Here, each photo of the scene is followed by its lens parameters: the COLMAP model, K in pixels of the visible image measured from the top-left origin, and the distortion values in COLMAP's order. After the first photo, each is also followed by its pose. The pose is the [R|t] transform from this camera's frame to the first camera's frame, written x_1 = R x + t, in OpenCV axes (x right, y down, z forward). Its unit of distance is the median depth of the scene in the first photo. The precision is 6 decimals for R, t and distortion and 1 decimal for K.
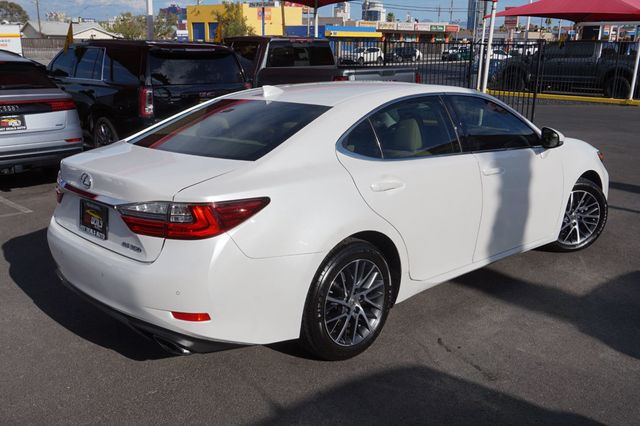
lens RADIAL K [[609.8, 0, 320.0], [0, 609.8, 213.0], [0, 0, 1]] dist [-0.062215, 0.018951]
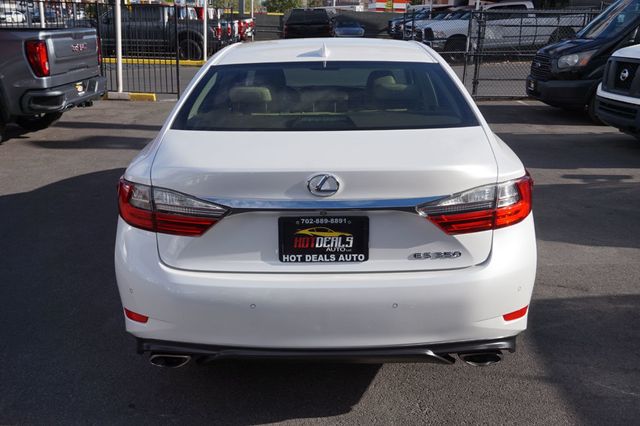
lens RADIAL K [[601.9, 0, 320.0], [0, 601.9, 213.0], [0, 0, 1]] dist [0.003555, 0.003645]
pose [[0.682687, -0.206230, 0.701005, -0.673431], [0.168809, 0.977907, 0.123295, -0.082424], [-0.710945, 0.034164, 0.702418, 0.414285]]
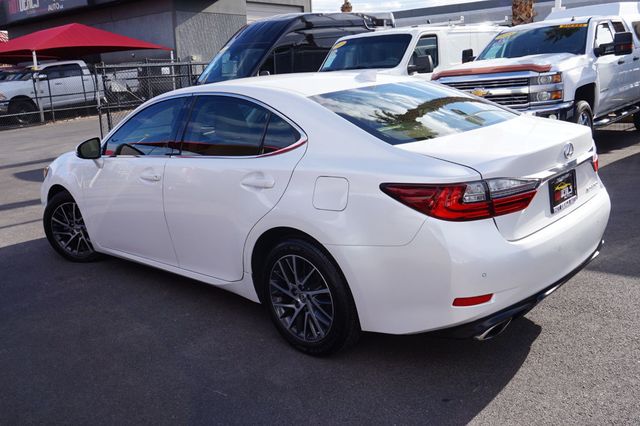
lens RADIAL K [[574.8, 0, 320.0], [0, 574.8, 213.0], [0, 0, 1]] dist [0.005490, 0.001835]
pose [[-0.072673, -0.229483, 0.970596, -0.981115], [0.307601, 0.920571, 0.240687, -0.234142], [-0.948736, 0.316048, 0.003689, 1.091020]]
